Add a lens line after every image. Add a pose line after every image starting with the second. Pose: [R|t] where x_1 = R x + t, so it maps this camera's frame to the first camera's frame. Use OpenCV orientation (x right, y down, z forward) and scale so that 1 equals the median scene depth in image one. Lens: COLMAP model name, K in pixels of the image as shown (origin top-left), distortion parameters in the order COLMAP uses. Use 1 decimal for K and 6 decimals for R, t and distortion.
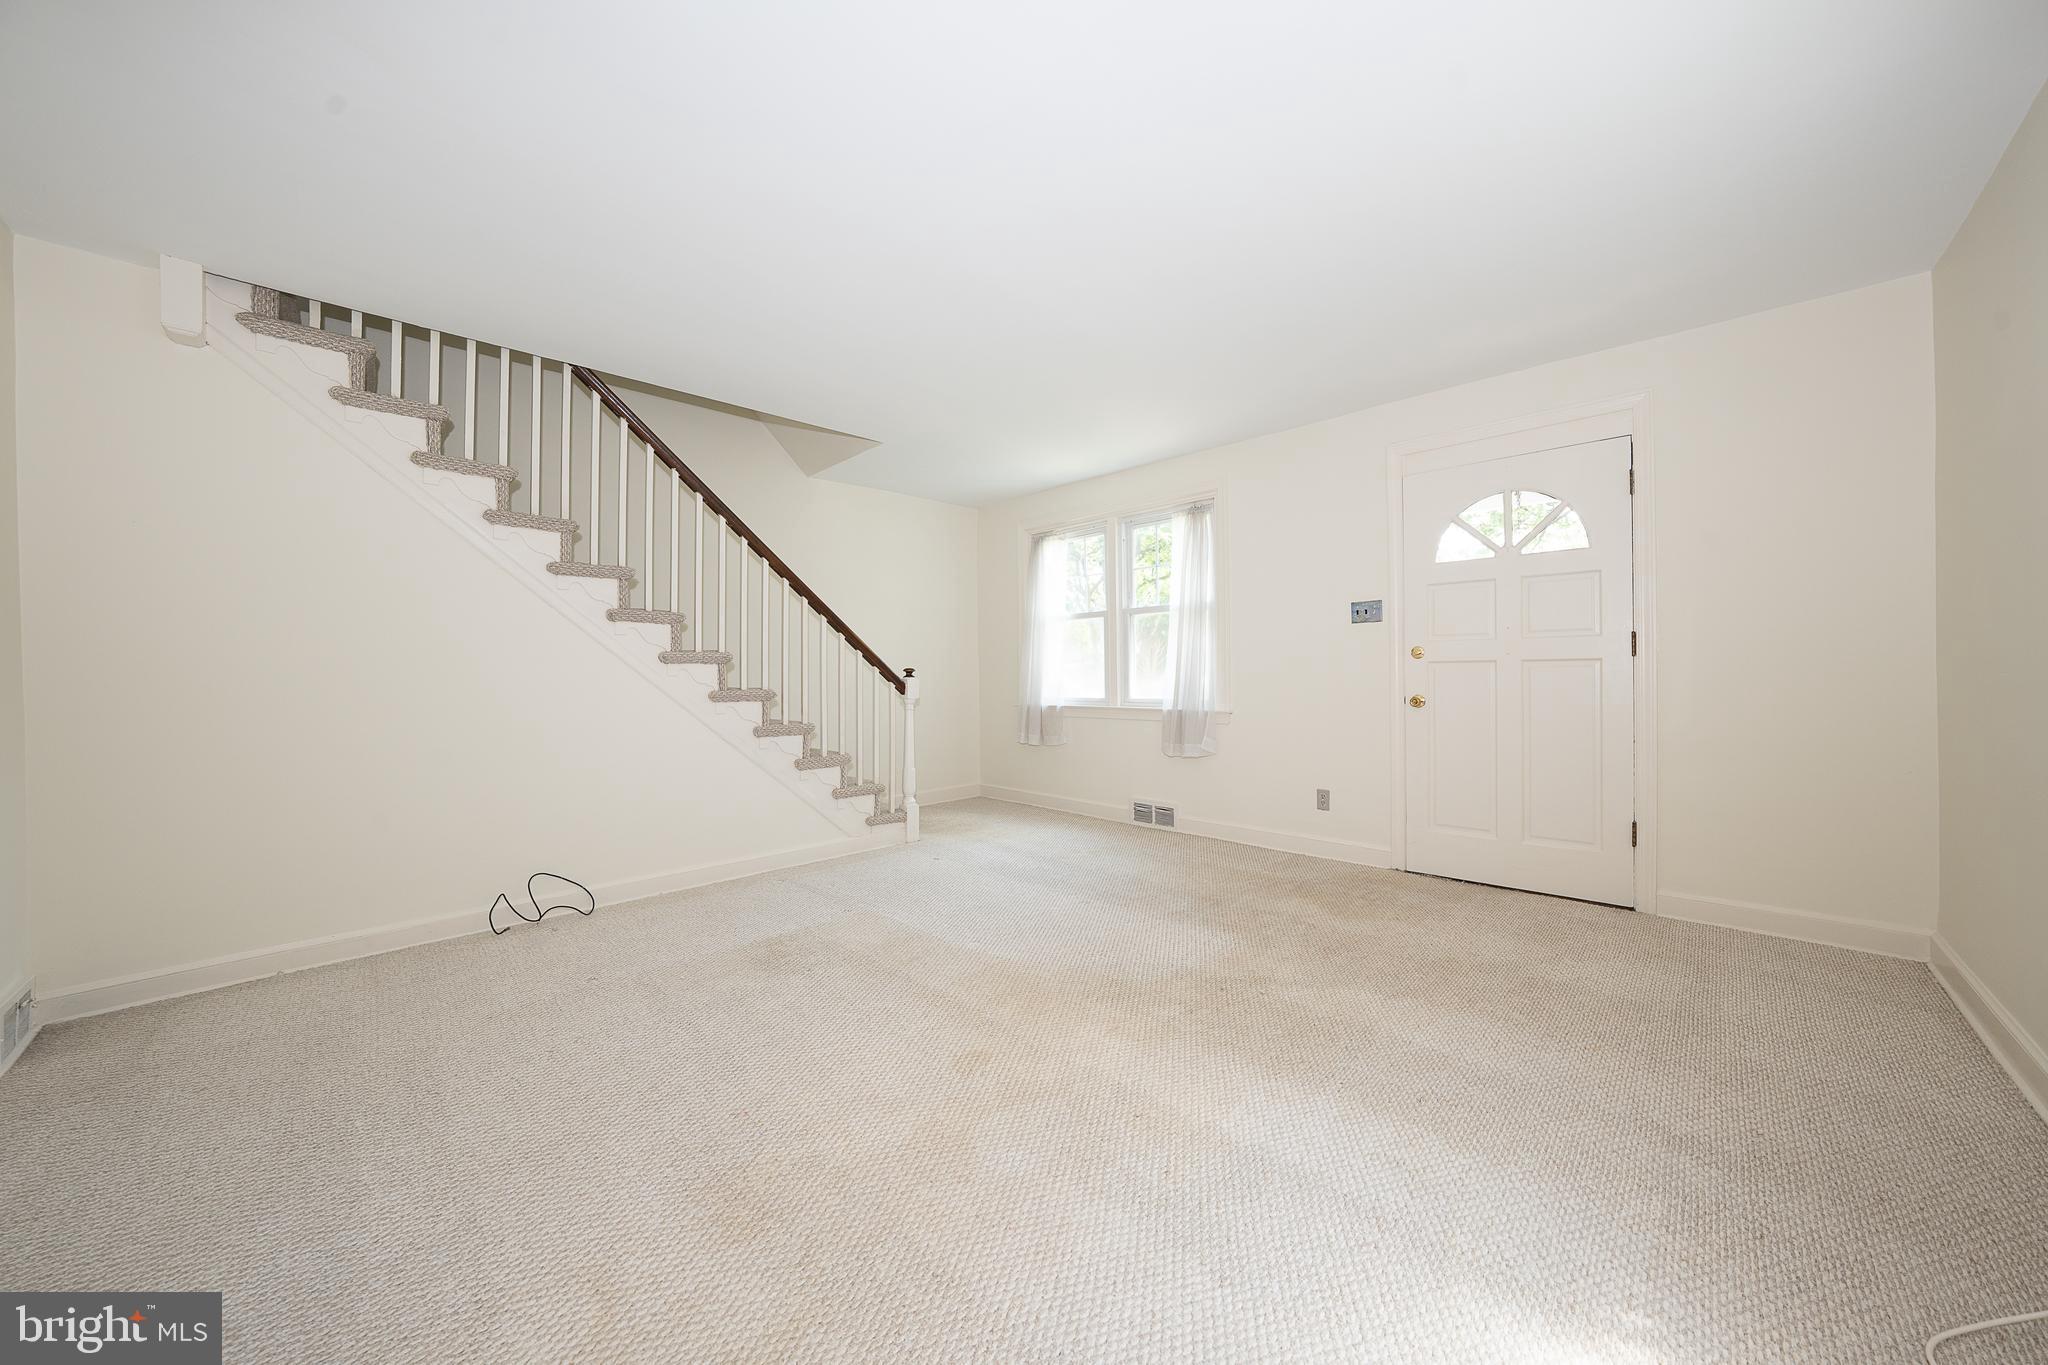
lens RADIAL K [[702.3, 0, 1025.5], [0, 702.3, 679.2], [0, 0, 1]] dist [-0.027875, 0.006049]
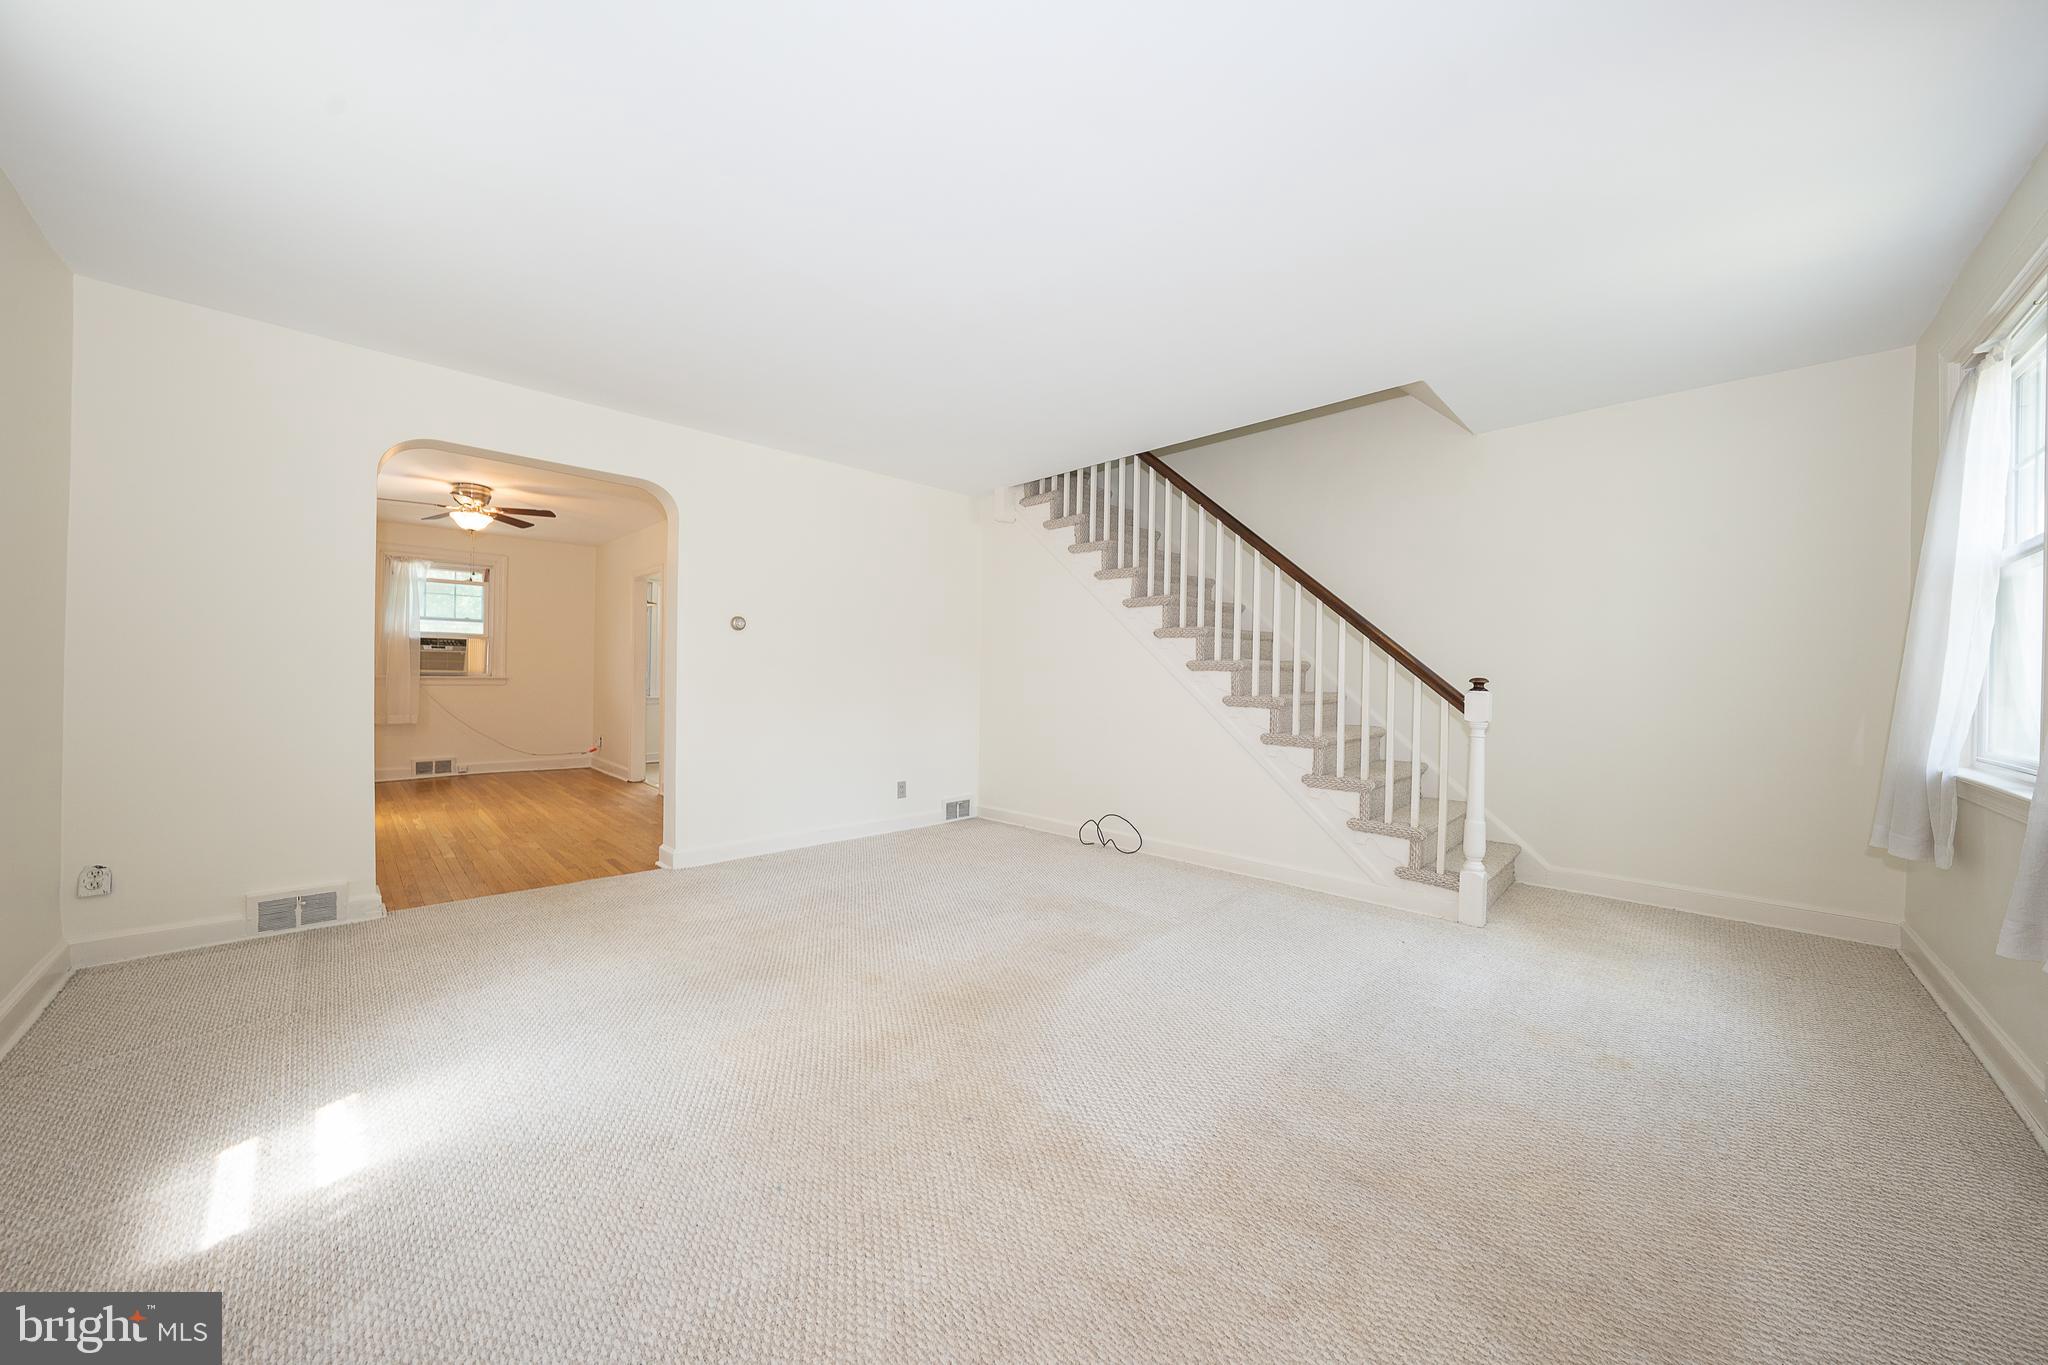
lens RADIAL K [[702.3, 0, 1025.5], [0, 702.3, 679.2], [0, 0, 1]] dist [-0.027875, 0.006049]
pose [[0.009838, 0.016605, -0.999814, 0.534024], [-0.017789, 0.999707, 0.016428, -0.018076], [0.999793, 0.017624, 0.010131, 0.552165]]
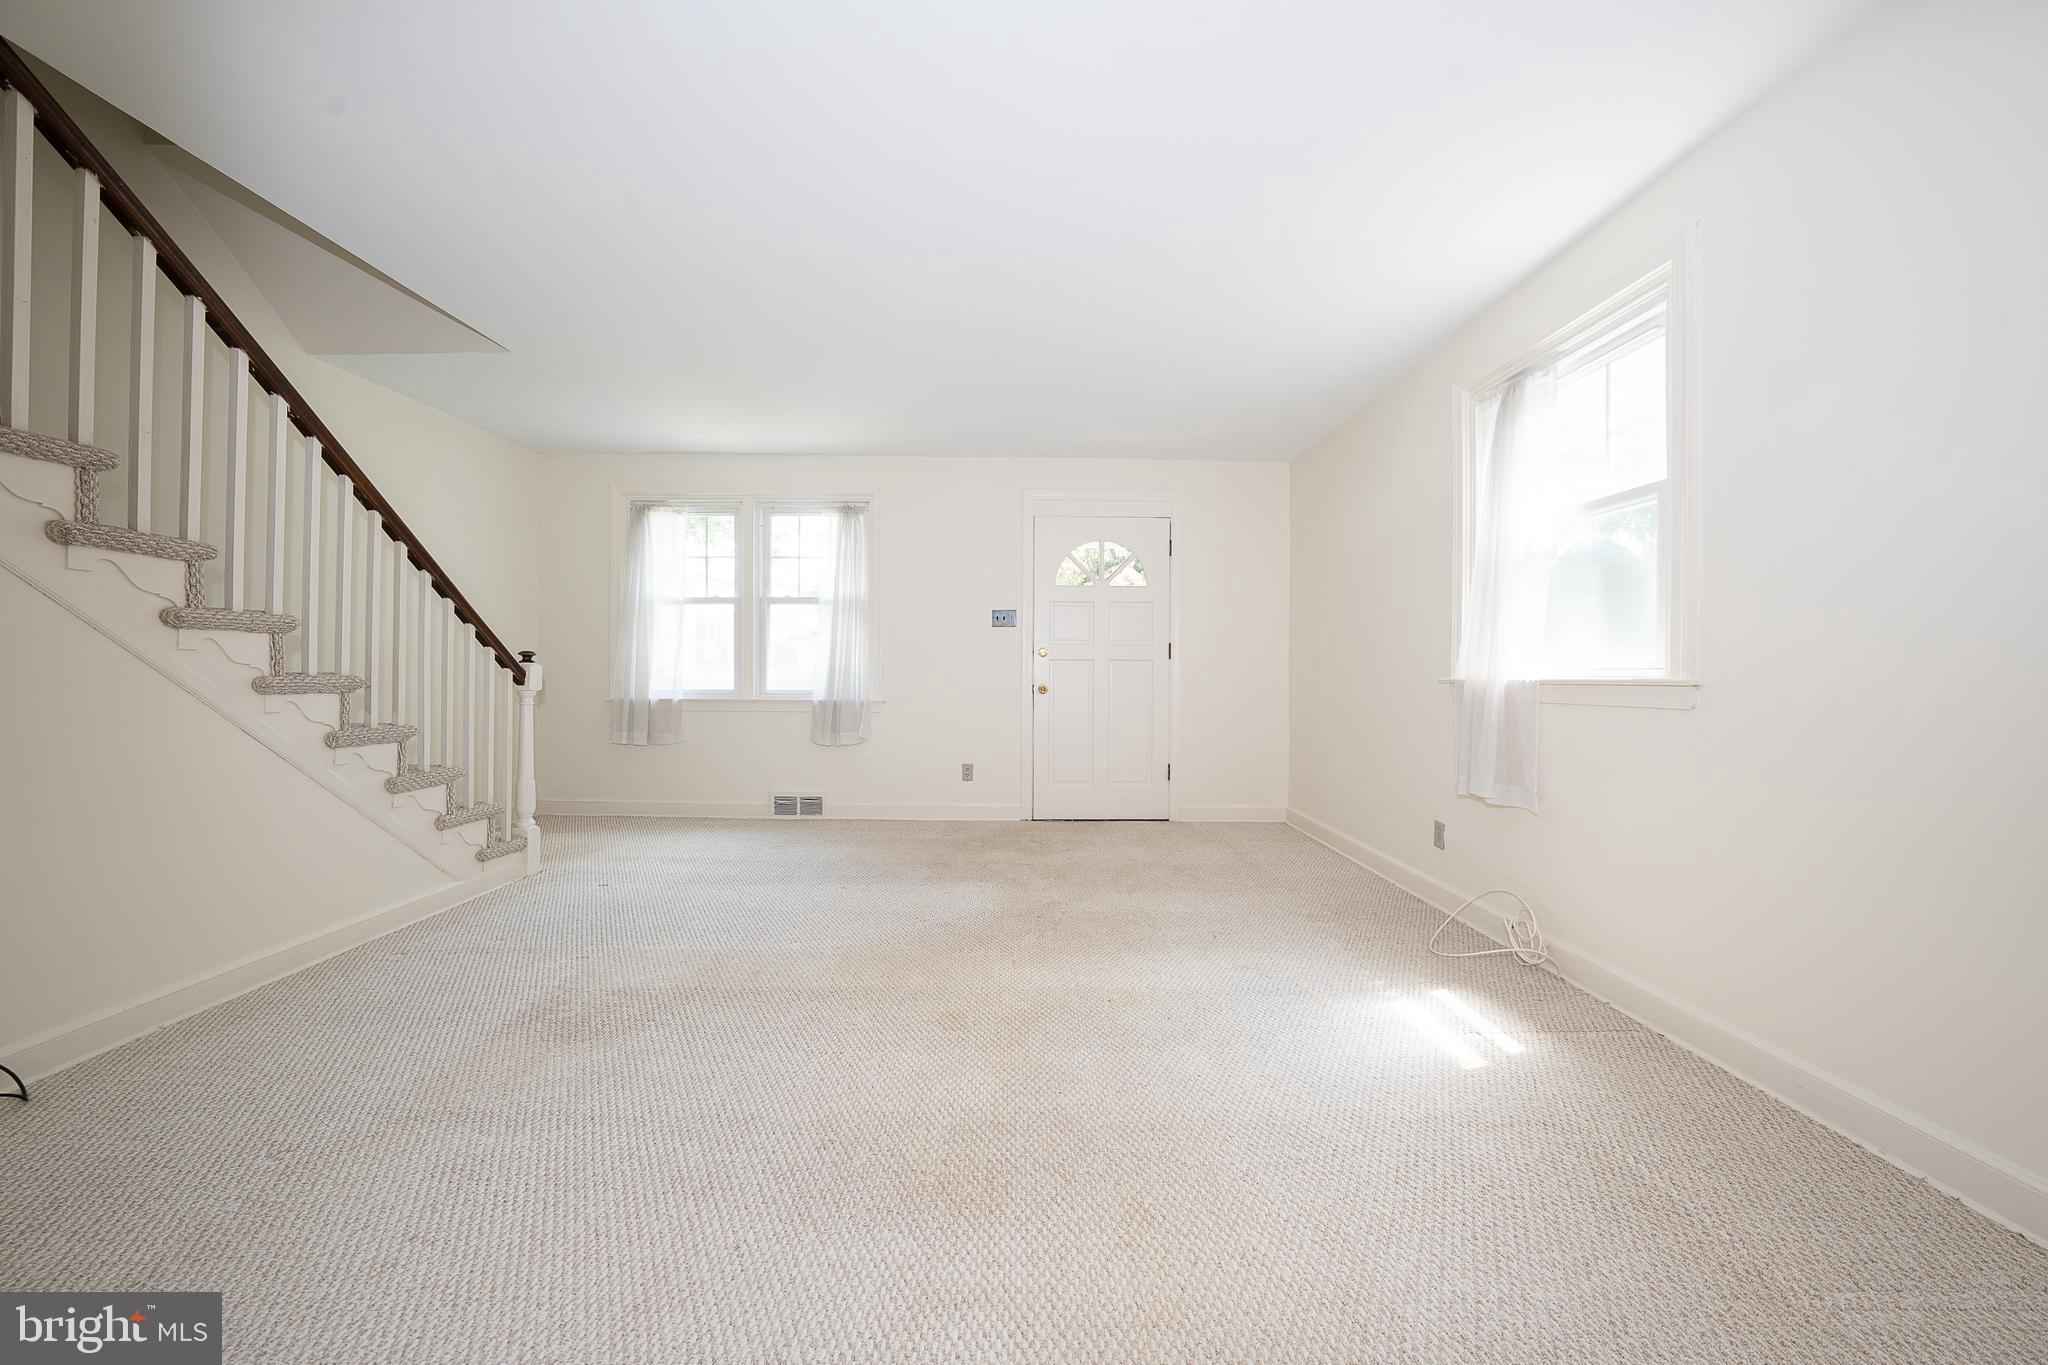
lens RADIAL K [[702.3, 0, 1025.5], [0, 702.3, 679.2], [0, 0, 1]] dist [-0.027875, 0.006049]
pose [[0.702728, 0.006127, 0.711432, -0.329826], [-0.008335, 0.999965, -0.000380, 0.011095], [-0.711410, -0.005663, 0.702755, 0.074519]]
